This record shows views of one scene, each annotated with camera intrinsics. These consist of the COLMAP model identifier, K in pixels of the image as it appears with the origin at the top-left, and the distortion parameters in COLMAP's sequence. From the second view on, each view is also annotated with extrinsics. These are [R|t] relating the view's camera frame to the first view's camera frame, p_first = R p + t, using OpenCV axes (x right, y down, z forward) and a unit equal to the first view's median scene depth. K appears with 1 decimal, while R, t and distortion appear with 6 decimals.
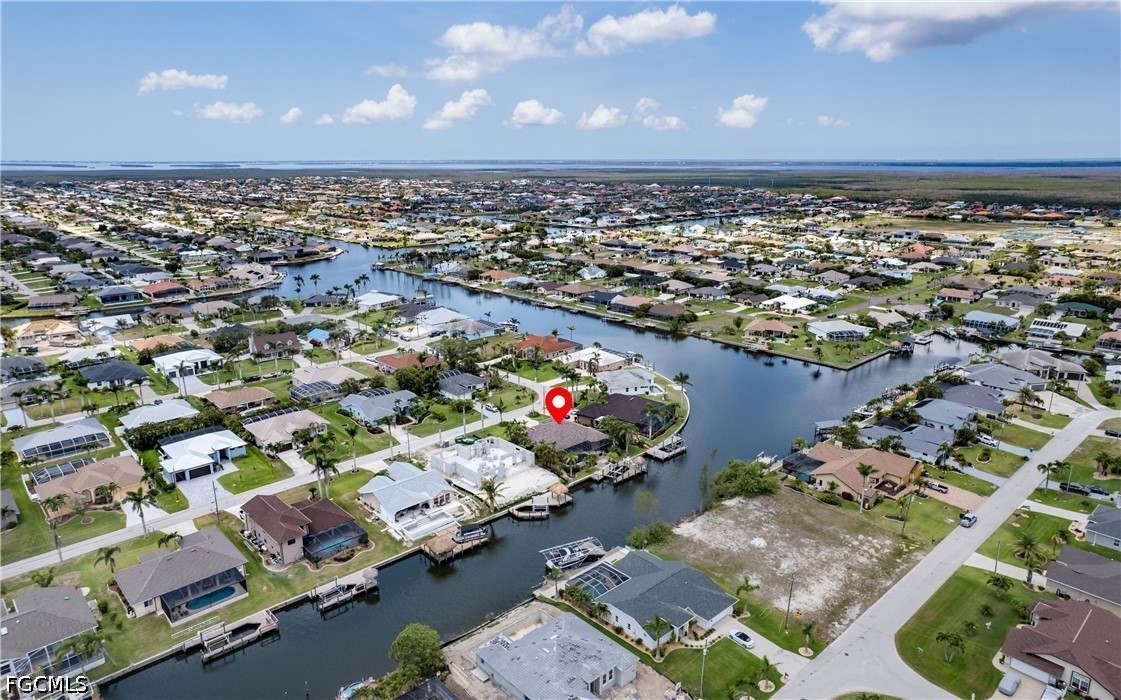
lens RADIAL K [[728.6, 0, 563.2], [0, 728.6, 315.6], [0, 0, 1]] dist [-0.008110, 0.005636]
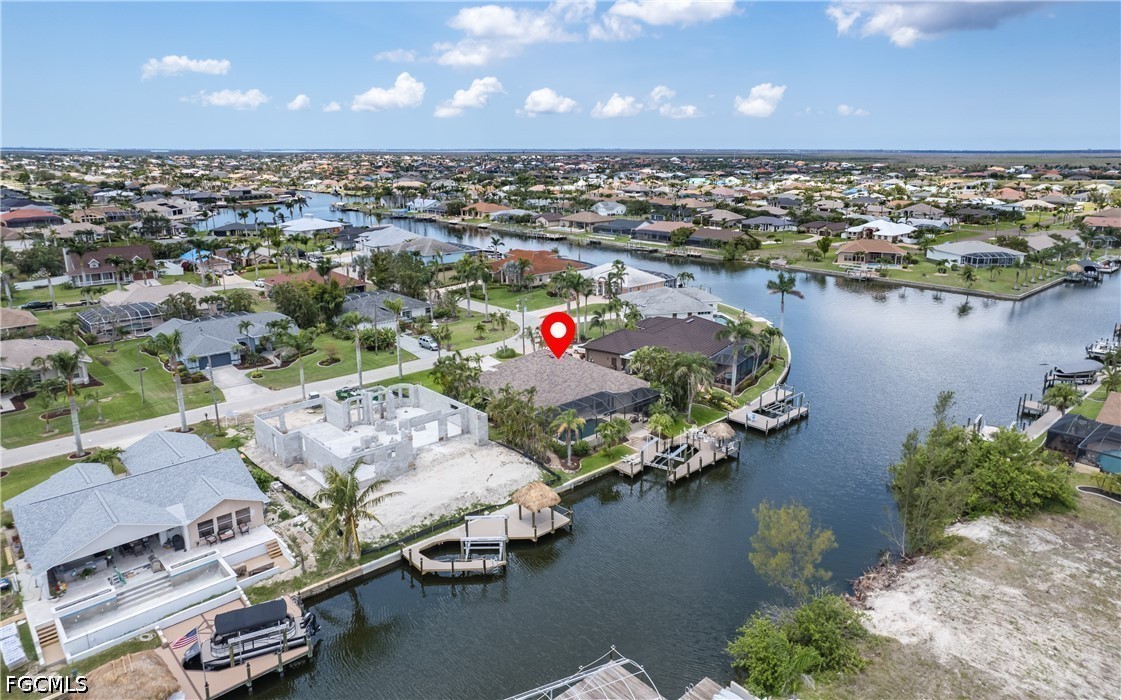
lens RADIAL K [[728.6, 0, 551.4], [0, 728.6, 354.9], [0, 0, 1]] dist [-0.008110, 0.005636]
pose [[0.999328, -0.004454, -0.036373, 0.013200], [0.006698, 0.998065, 0.061818, 0.102322], [0.036028, -0.062020, 0.997424, 0.457432]]
